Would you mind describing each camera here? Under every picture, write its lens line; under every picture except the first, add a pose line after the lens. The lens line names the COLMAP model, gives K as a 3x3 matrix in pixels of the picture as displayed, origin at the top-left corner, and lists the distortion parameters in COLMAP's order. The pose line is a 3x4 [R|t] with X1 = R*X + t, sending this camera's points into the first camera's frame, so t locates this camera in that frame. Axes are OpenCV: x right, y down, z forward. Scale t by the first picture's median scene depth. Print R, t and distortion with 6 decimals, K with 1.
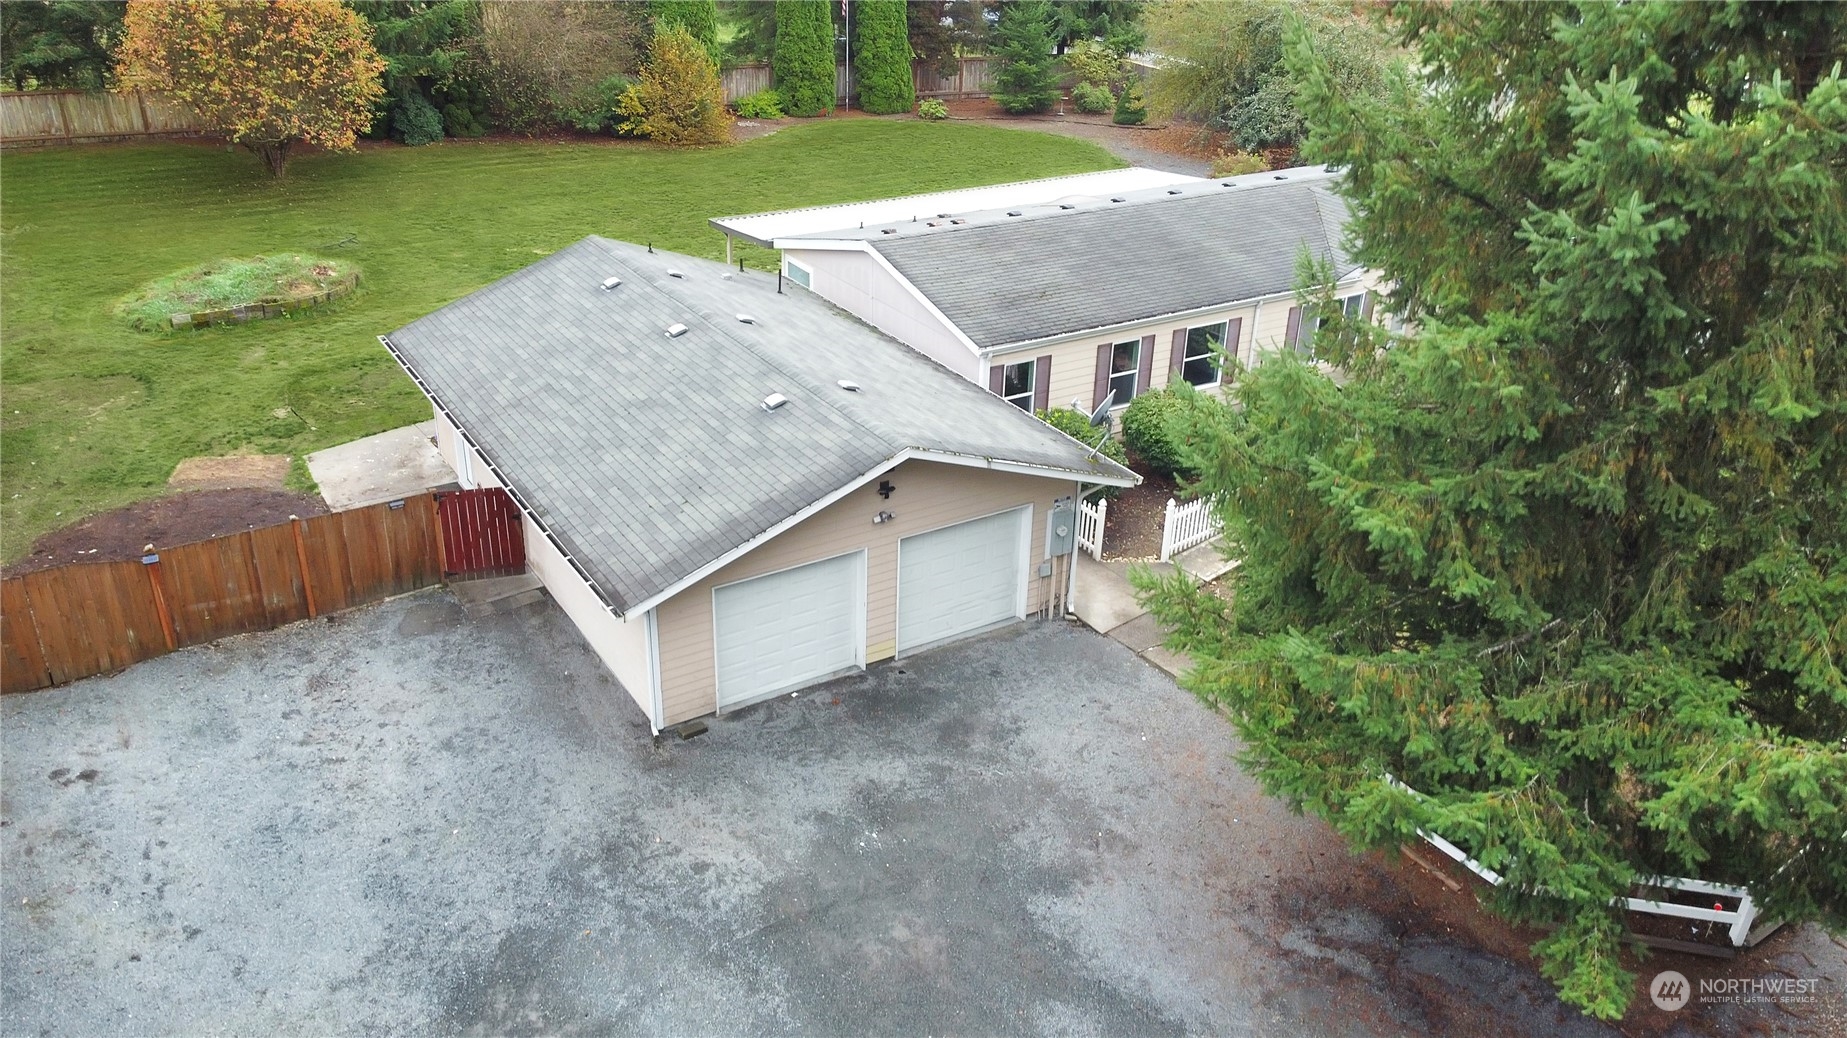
lens RADIAL K [[1405.3, 0, 923.5], [0, 1405.3, 519.0], [0, 0, 1]] dist [-0.006153, -0.000016]
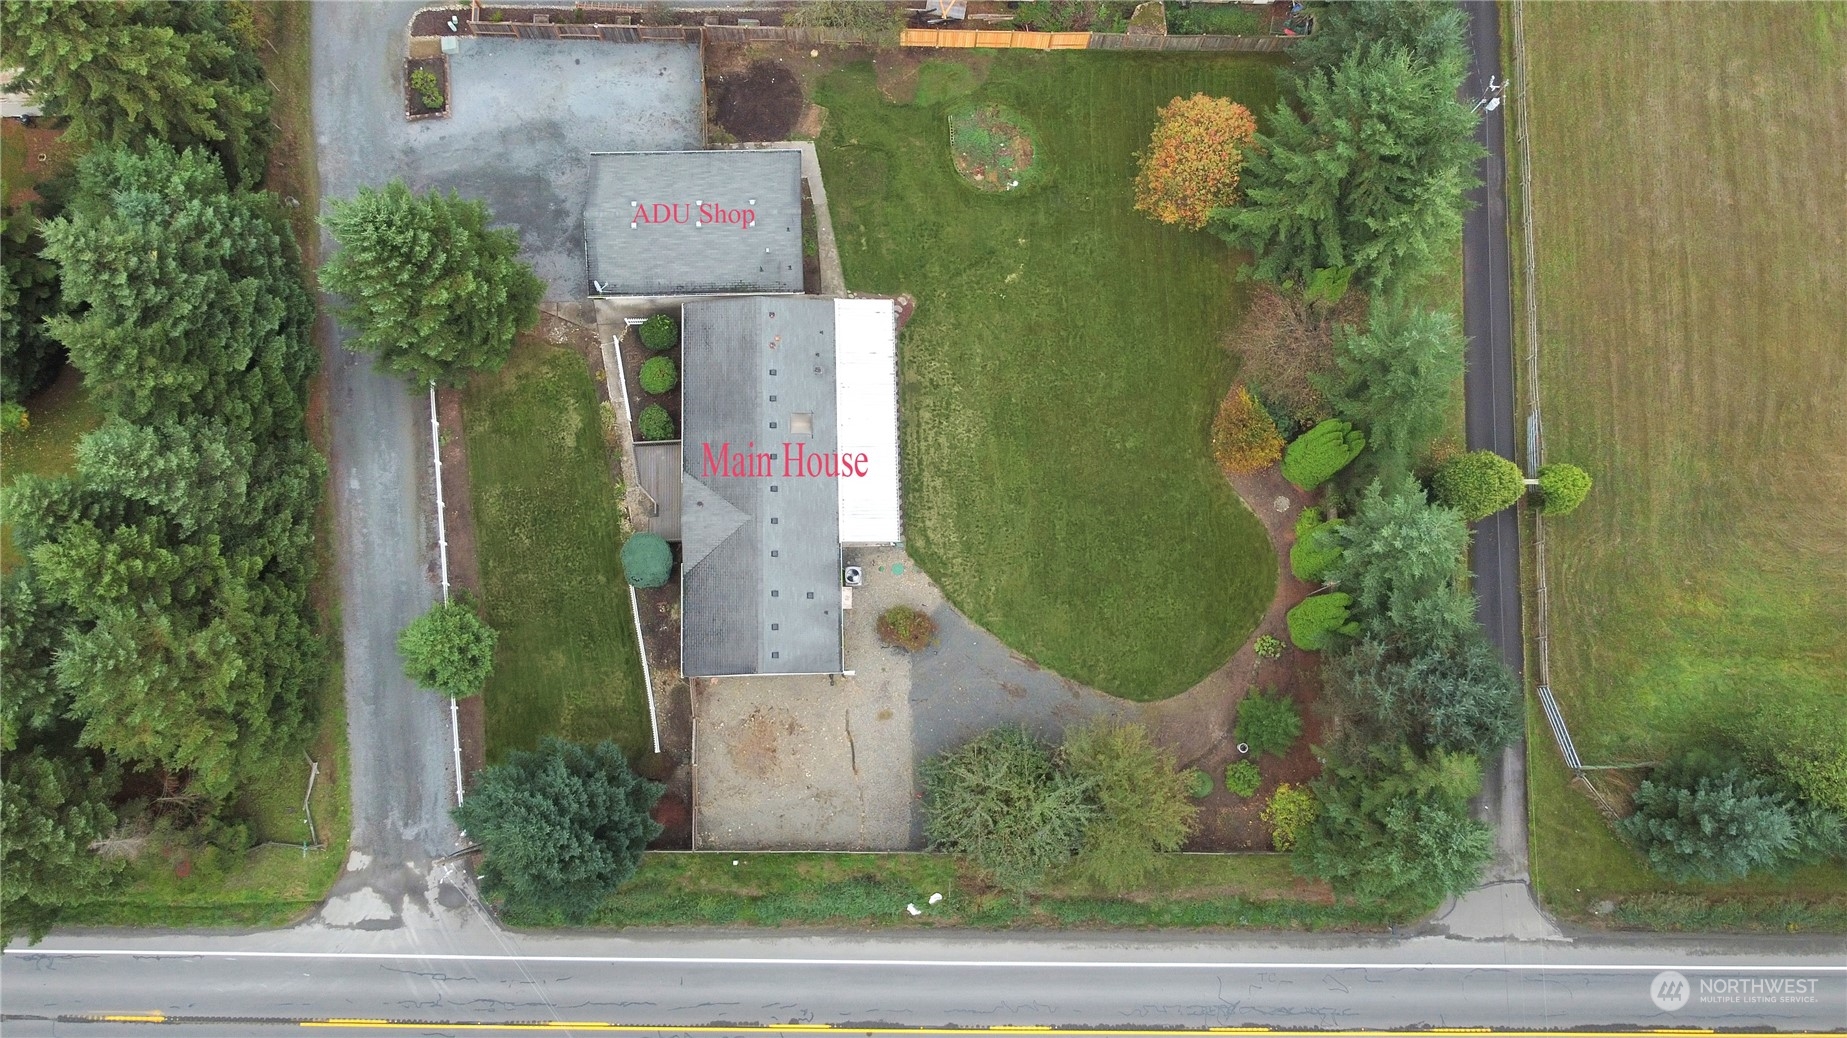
lens RADIAL K [[1405.3, 0, 923.5], [0, 1405.3, 519.0], [0, 0, 1]] dist [-0.006153, -0.000016]
pose [[-0.510512, 0.837091, -0.196613, 0.958224], [-0.421548, -0.044355, 0.905721, -3.920534], [0.749450, 0.545263, 0.375517, 0.645417]]
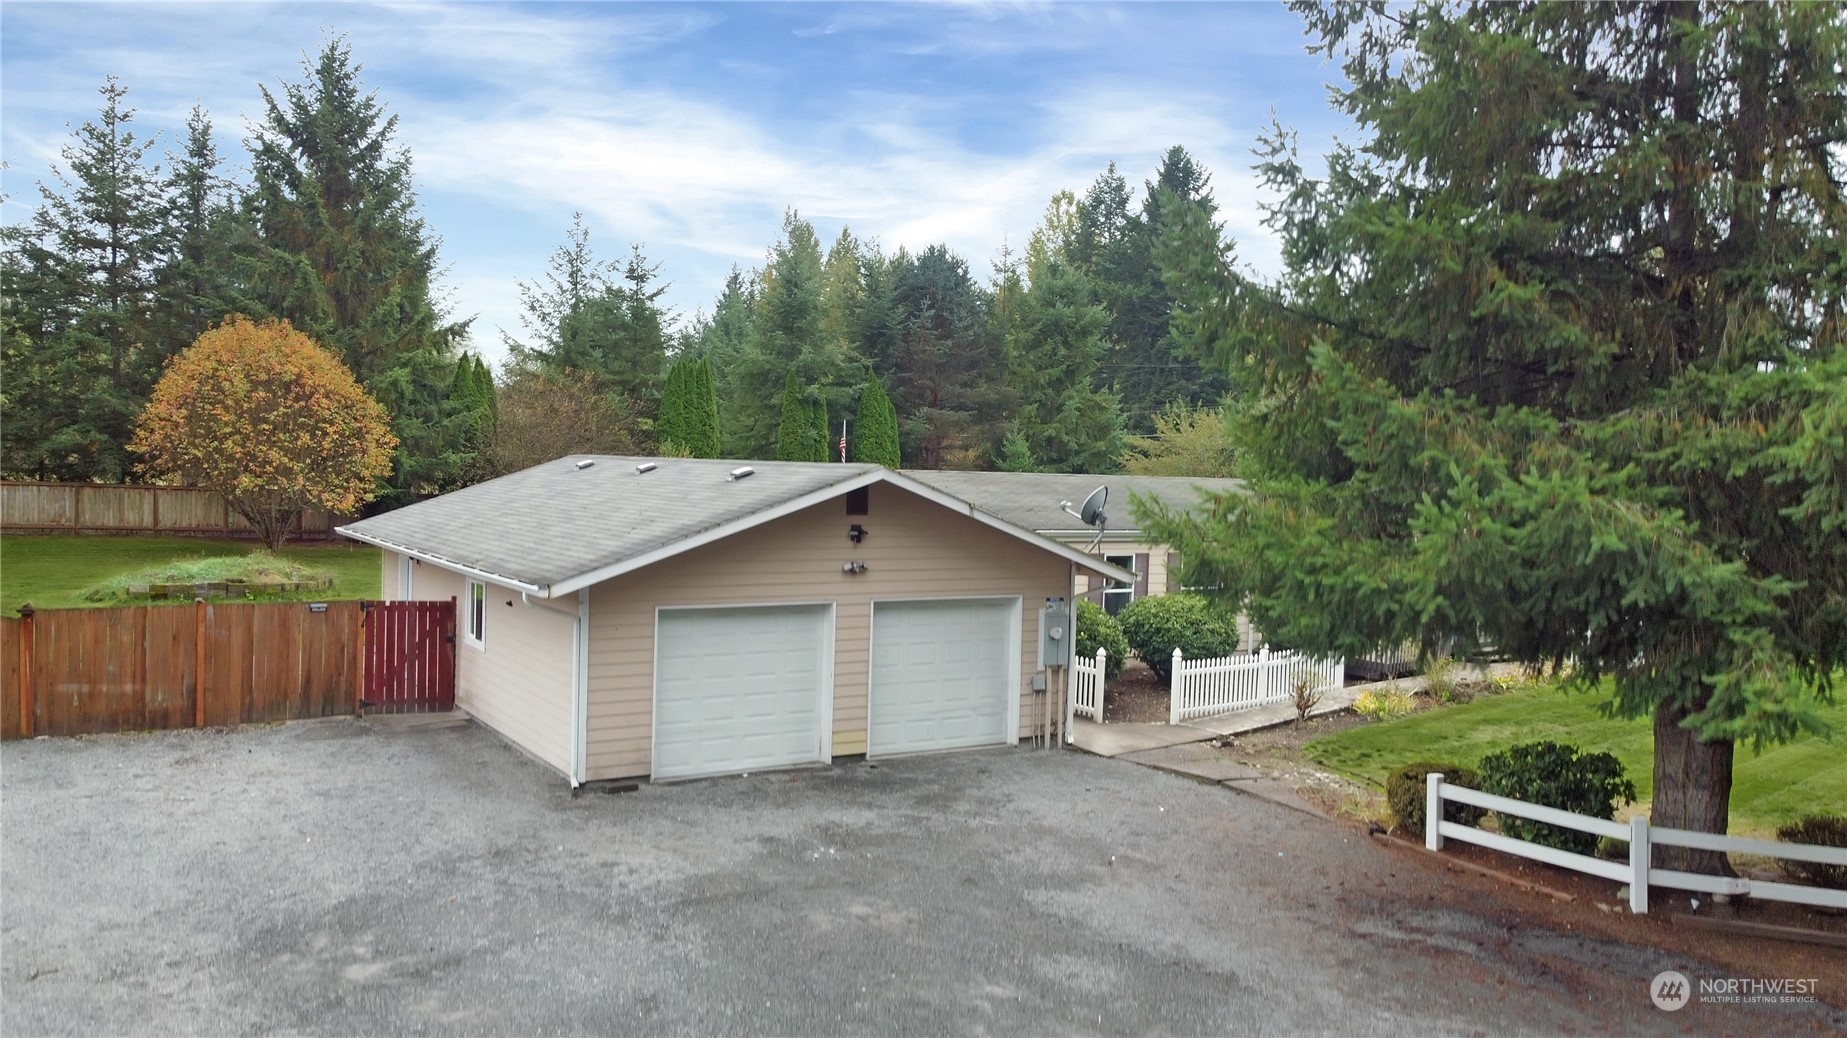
lens RADIAL K [[1396.4, 0, 923.5], [0, 1396.4, 519.0], [0, 0, 1]] dist [-0.006210, 0.001476]
pose [[0.999998, 0.001867, 0.000758, 0.014426], [-0.001390, 0.911454, -0.411399, 0.332493], [-0.001459, 0.411397, 0.911455, 0.171446]]
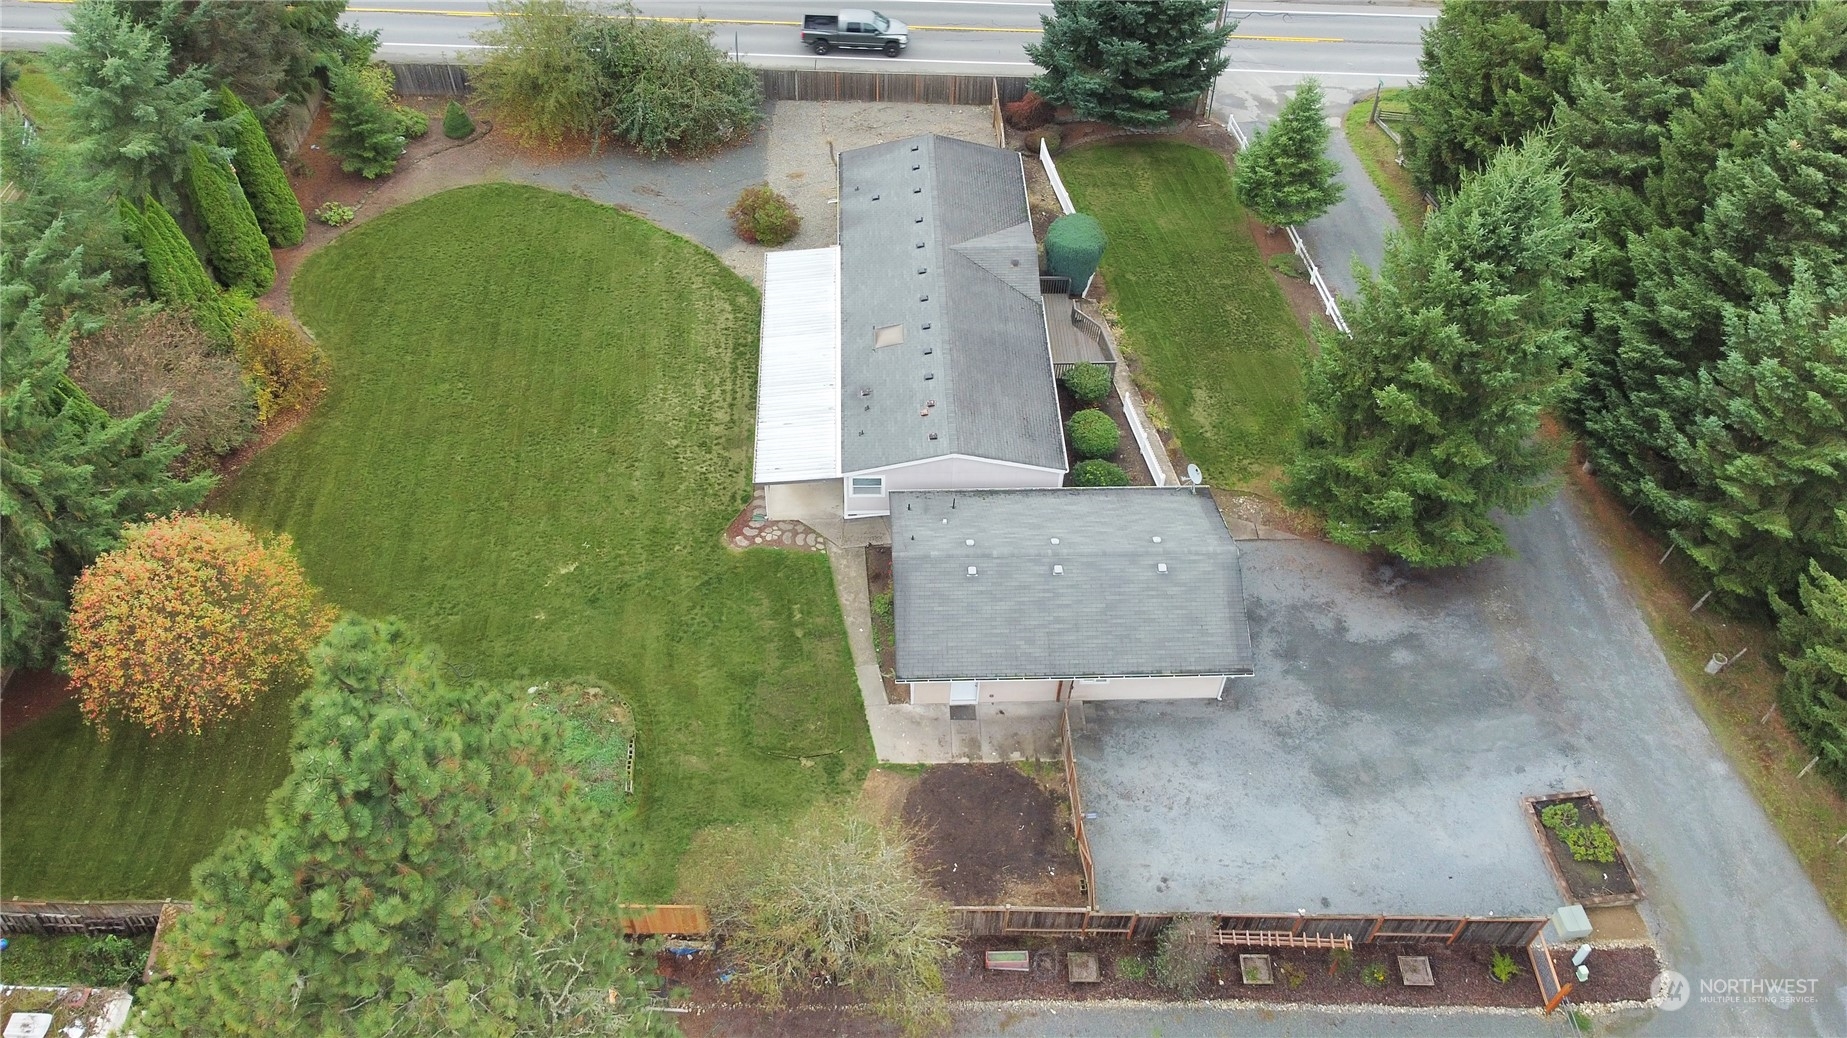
lens RADIAL K [[1405.3, 0, 923.5], [0, 1405.3, 519.0], [0, 0, 1]] dist [-0.006153, -0.000016]
pose [[0.501205, -0.658940, 0.560884, -1.581474], [0.378402, 0.749815, 0.542761, -1.582114], [-0.778206, -0.059795, 0.625155, -0.135543]]
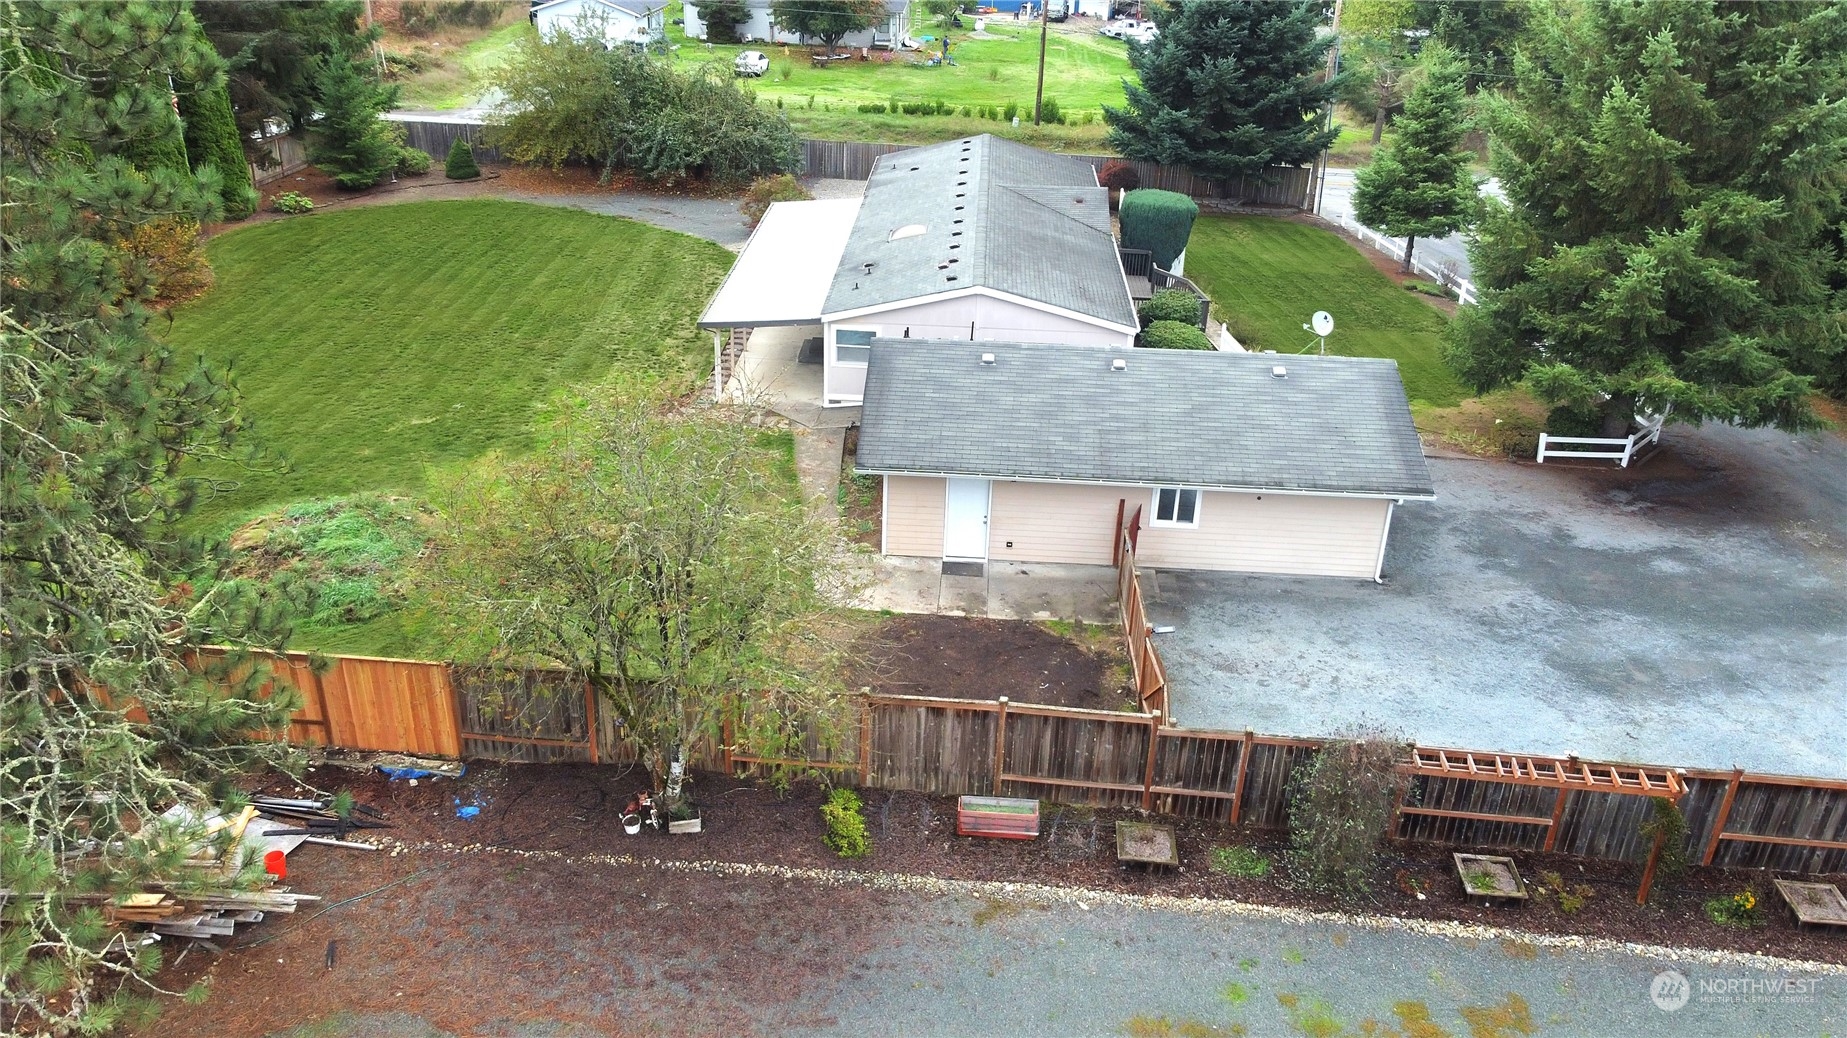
lens RADIAL K [[1405.3, 0, 923.5], [0, 1405.3, 519.0], [0, 0, 1]] dist [-0.006153, -0.000016]
pose [[0.577204, -0.368853, 0.728549, -1.522807], [0.354965, 0.916806, 0.182939, -0.359329], [-0.735415, 0.153016, 0.660114, 0.315536]]
